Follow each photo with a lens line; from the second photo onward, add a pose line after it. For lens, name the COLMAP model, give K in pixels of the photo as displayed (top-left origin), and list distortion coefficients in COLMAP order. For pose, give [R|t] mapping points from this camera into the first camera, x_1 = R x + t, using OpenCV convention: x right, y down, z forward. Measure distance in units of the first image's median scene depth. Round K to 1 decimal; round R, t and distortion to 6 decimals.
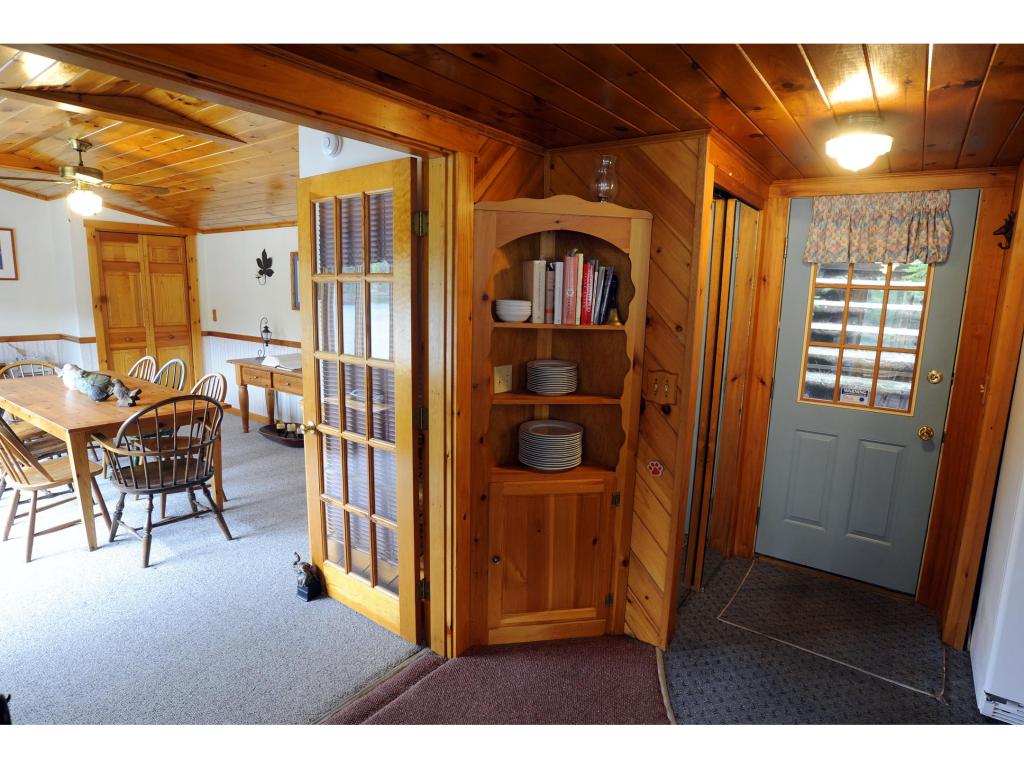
lens RADIAL K [[562.8, 0, 508.9], [0, 562.8, 383.0], [0, 0, 1]] dist [-0.019923, 0.000919]
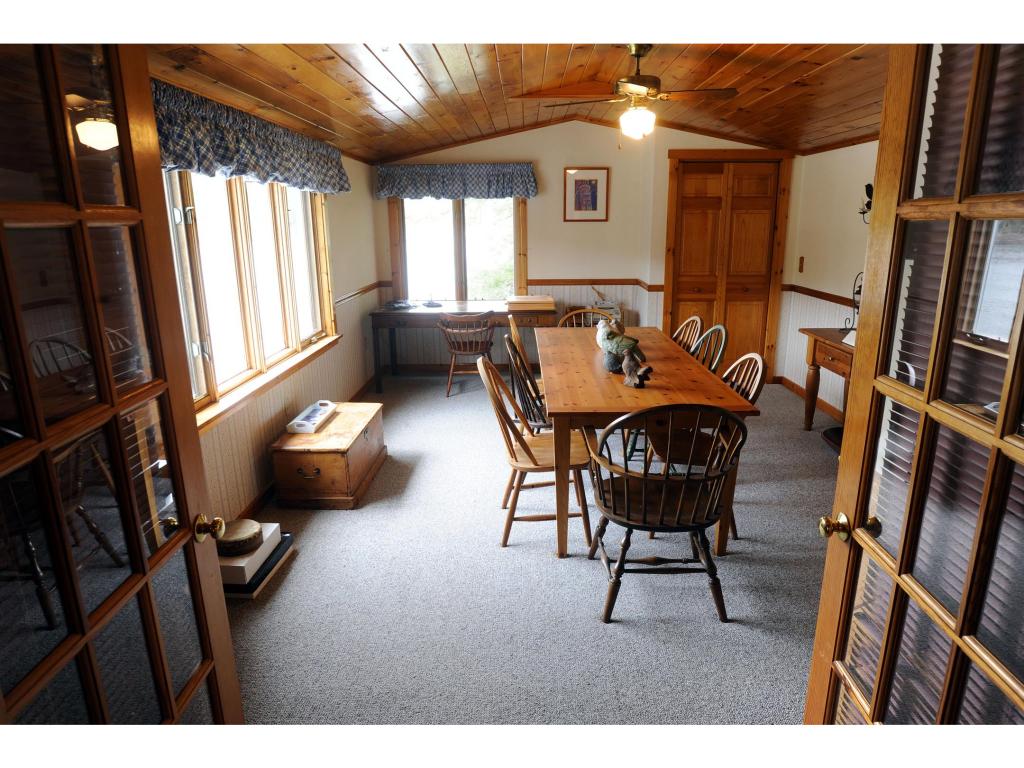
lens RADIAL K [[631.9, 0, 513.0], [0, 631.9, 382.5], [0, 0, 1]] dist [-0.046261, 0.001946]
pose [[0.574531, 0.181066, -0.798204, -0.054056], [-0.118569, 0.983348, 0.137721, -0.040062], [0.809849, 0.015517, 0.586433, 0.222453]]
